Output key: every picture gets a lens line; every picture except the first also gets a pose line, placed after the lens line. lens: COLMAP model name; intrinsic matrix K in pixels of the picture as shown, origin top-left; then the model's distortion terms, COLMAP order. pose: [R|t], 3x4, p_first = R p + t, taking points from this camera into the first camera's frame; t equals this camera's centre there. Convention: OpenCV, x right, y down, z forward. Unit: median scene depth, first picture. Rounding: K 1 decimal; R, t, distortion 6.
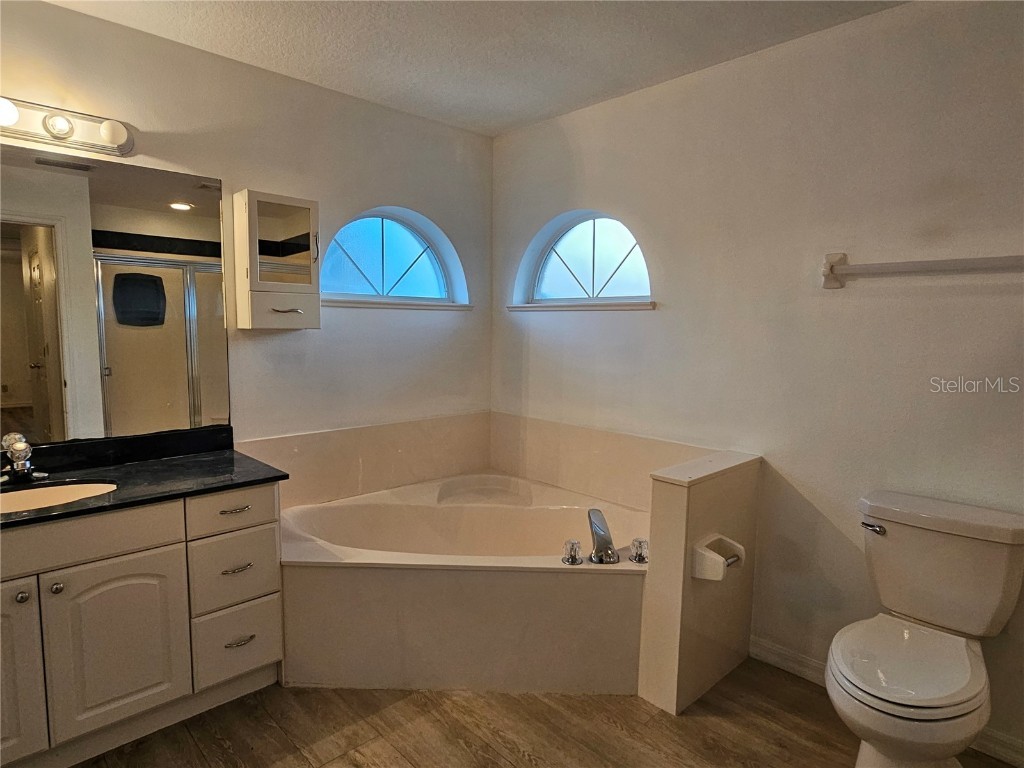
lens RADIAL K [[591.3, 0, 517.4], [0, 591.3, 383.5], [0, 0, 1]] dist [0.000023, -0.001698]
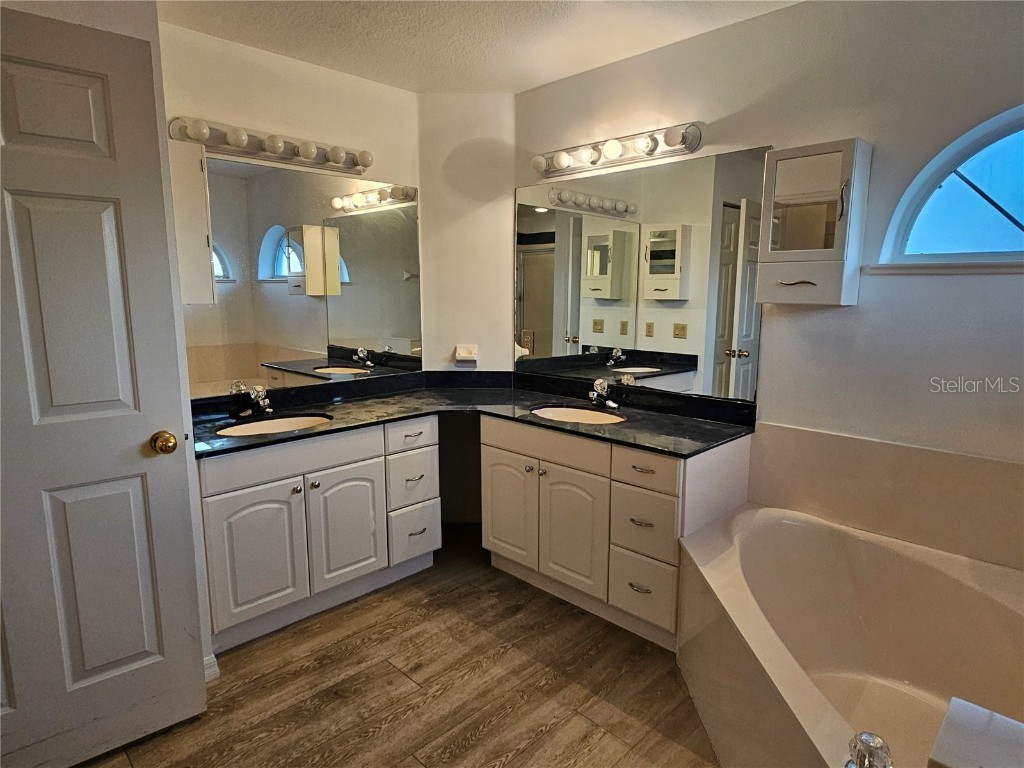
lens RADIAL K [[591.3, 0, 519.6], [0, 591.3, 384.8], [0, 0, 1]] dist [0.000023, -0.001698]
pose [[0.022094, 0.142603, -0.989533, 0.532334], [-0.102666, 0.984866, 0.139638, -0.063581], [0.994471, 0.098506, 0.036400, 0.660003]]
